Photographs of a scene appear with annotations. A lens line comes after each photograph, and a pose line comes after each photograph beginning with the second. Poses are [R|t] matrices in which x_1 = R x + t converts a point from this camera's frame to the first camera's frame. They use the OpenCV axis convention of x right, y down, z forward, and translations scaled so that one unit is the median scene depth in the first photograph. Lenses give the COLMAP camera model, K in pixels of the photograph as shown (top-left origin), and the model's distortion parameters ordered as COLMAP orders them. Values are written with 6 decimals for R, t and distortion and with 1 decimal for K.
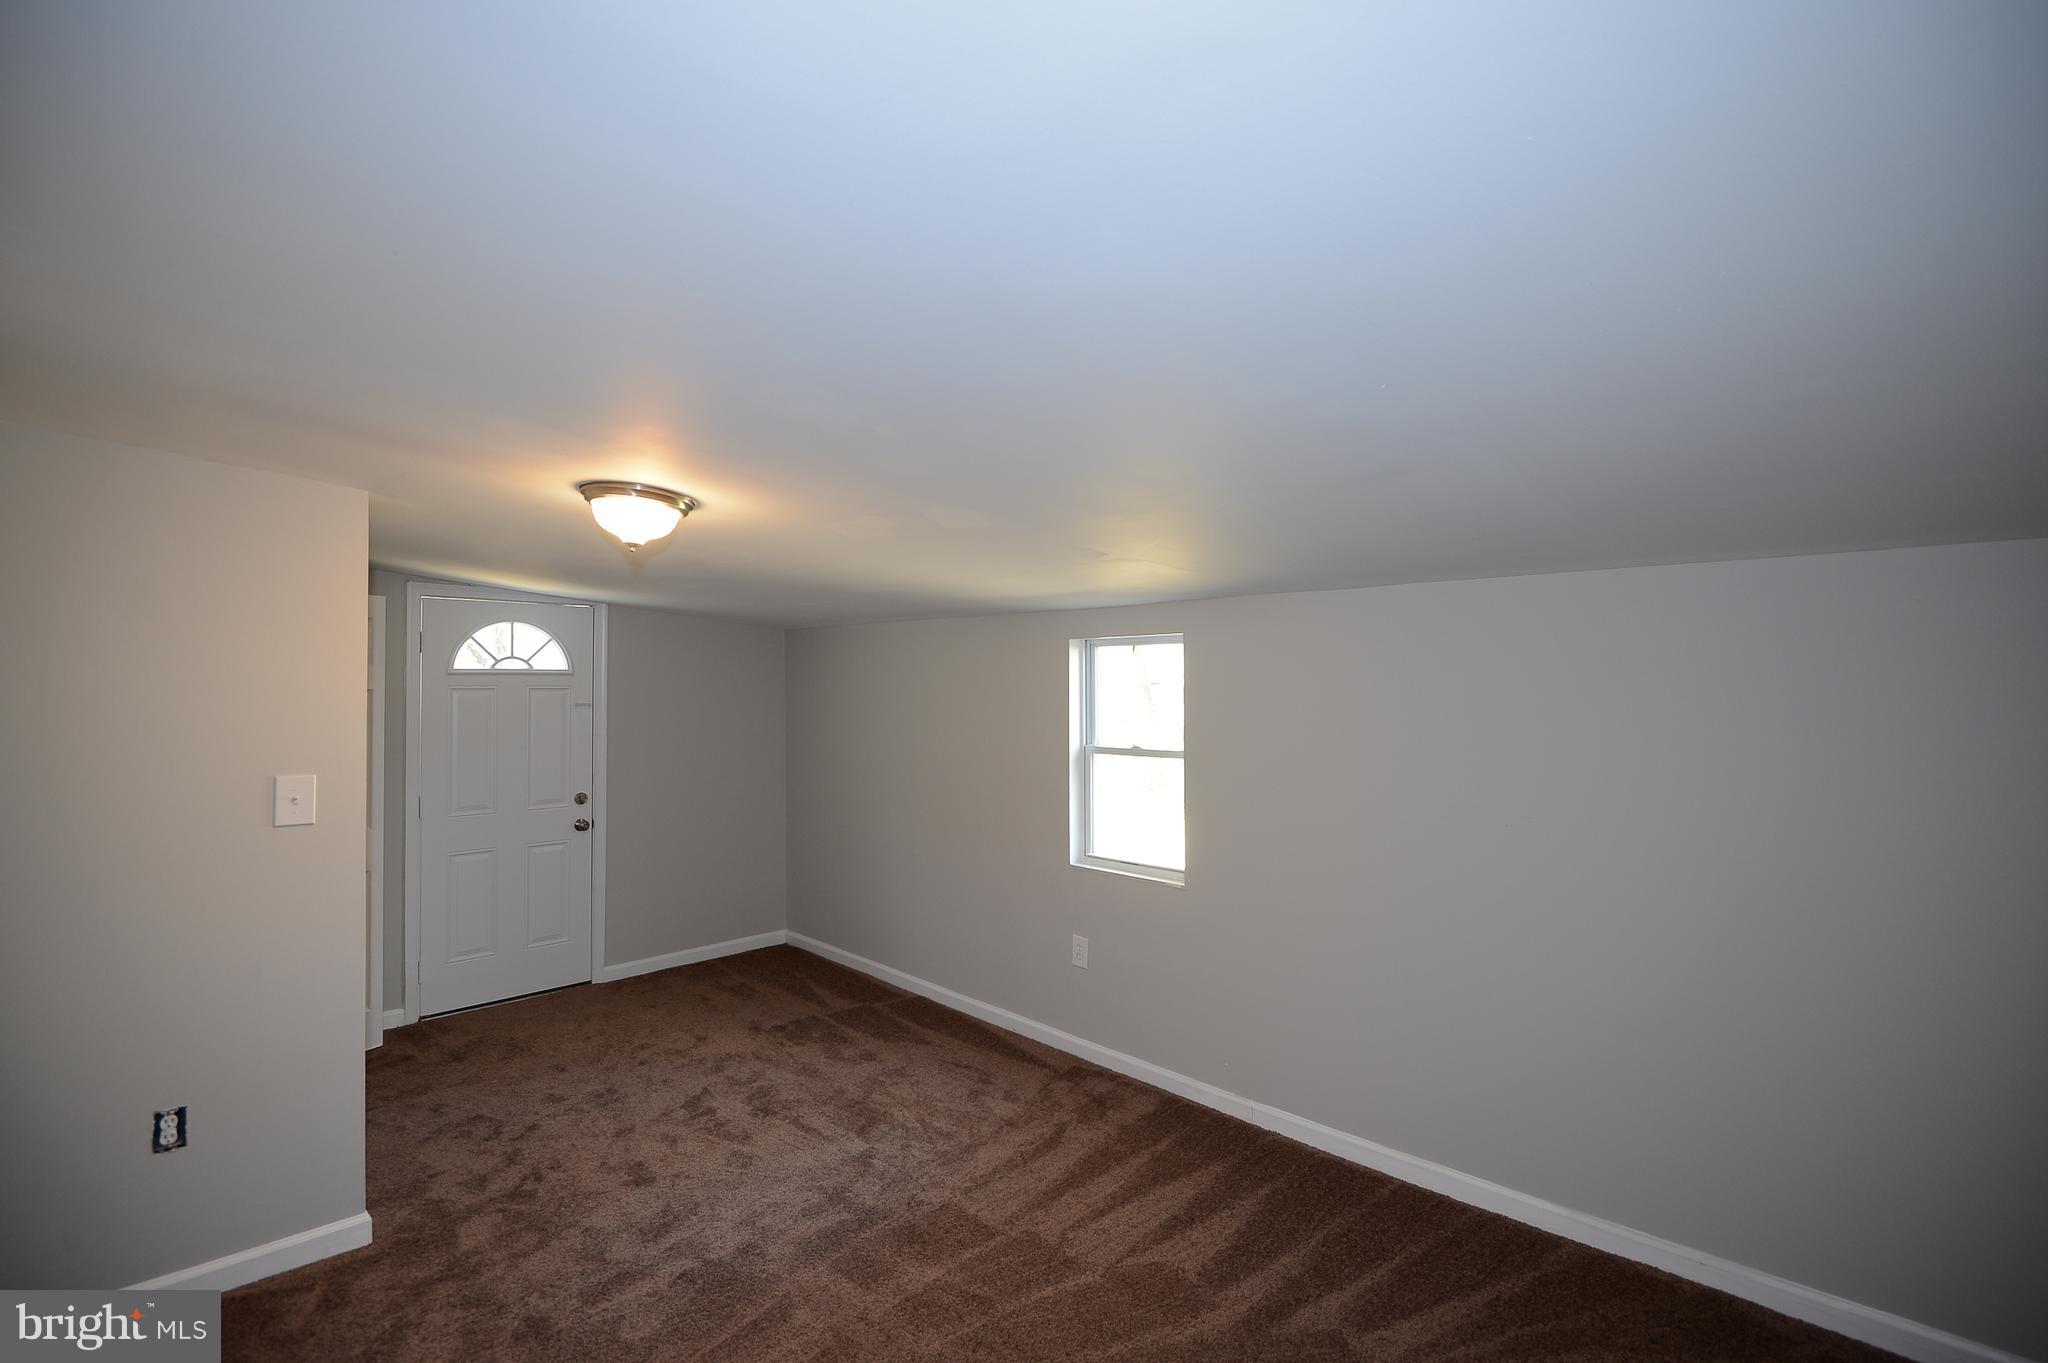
lens RADIAL K [[953.2, 0, 1024.0], [0, 953.2, 681.5], [0, 0, 1]] dist [-0.000551, -0.000118]
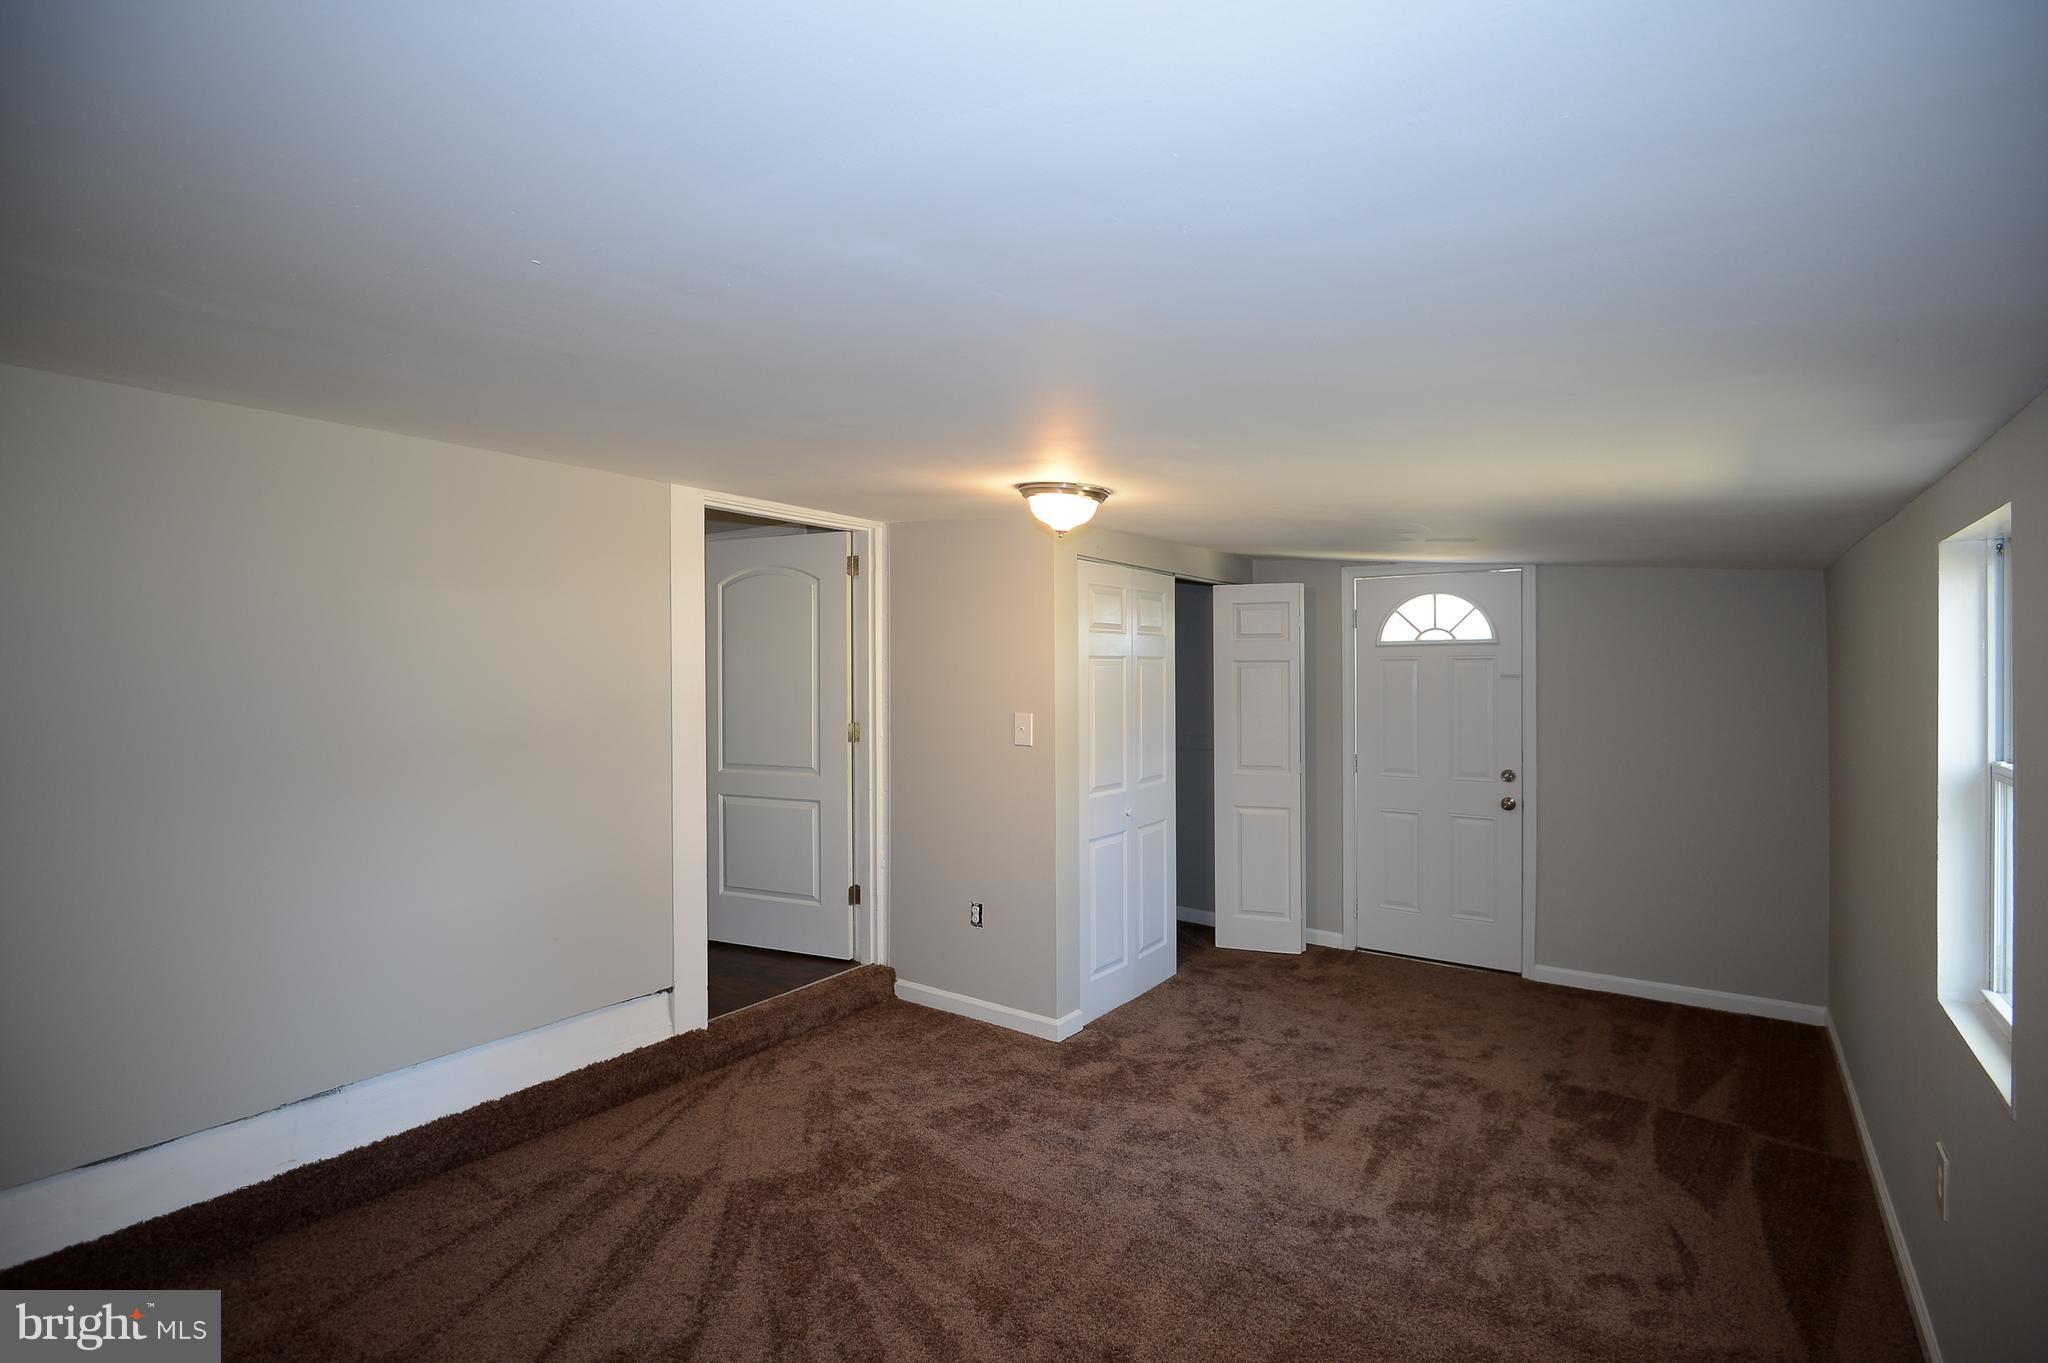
lens RADIAL K [[948.2, 0, 1019.2], [0, 948.2, 671.7], [0, 0, 1]] dist [-0.001021, -0.011722]
pose [[0.161119, 0.002058, -0.986933, 0.448714], [0.009608, 0.999947, 0.003654, 0.014746], [0.986888, -0.010071, 0.161091, 0.446938]]
